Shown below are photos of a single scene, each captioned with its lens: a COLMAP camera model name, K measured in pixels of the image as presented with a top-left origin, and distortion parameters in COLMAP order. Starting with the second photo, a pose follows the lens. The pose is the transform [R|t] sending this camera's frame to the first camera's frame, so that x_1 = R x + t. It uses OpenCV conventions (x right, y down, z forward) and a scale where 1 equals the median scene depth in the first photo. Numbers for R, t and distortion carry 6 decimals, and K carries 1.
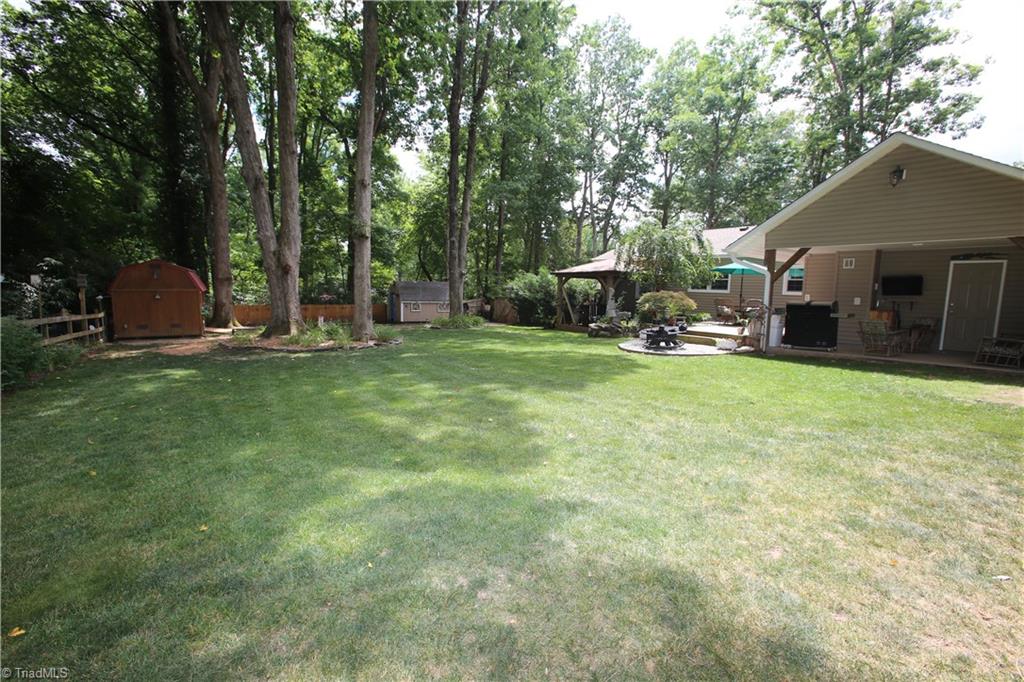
lens RADIAL K [[470.7, 0, 516.9], [0, 470.7, 337.8], [0, 0, 1]] dist [-0.060883, 0.020453]
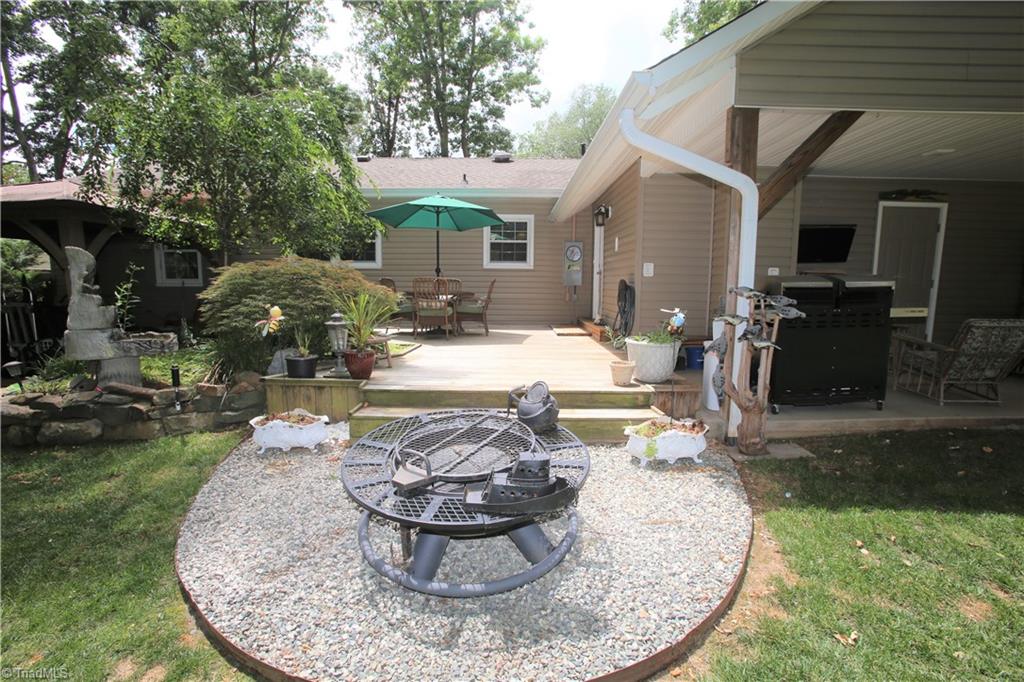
lens RADIAL K [[470.7, 0, 514.4], [0, 470.7, 348.4], [0, 0, 1]] dist [-0.060883, 0.020453]
pose [[0.586267, -0.133667, 0.799015, 0.131134], [0.089504, 0.990943, 0.100103, -0.052394], [-0.805159, 0.012828, 0.592921, 0.631608]]
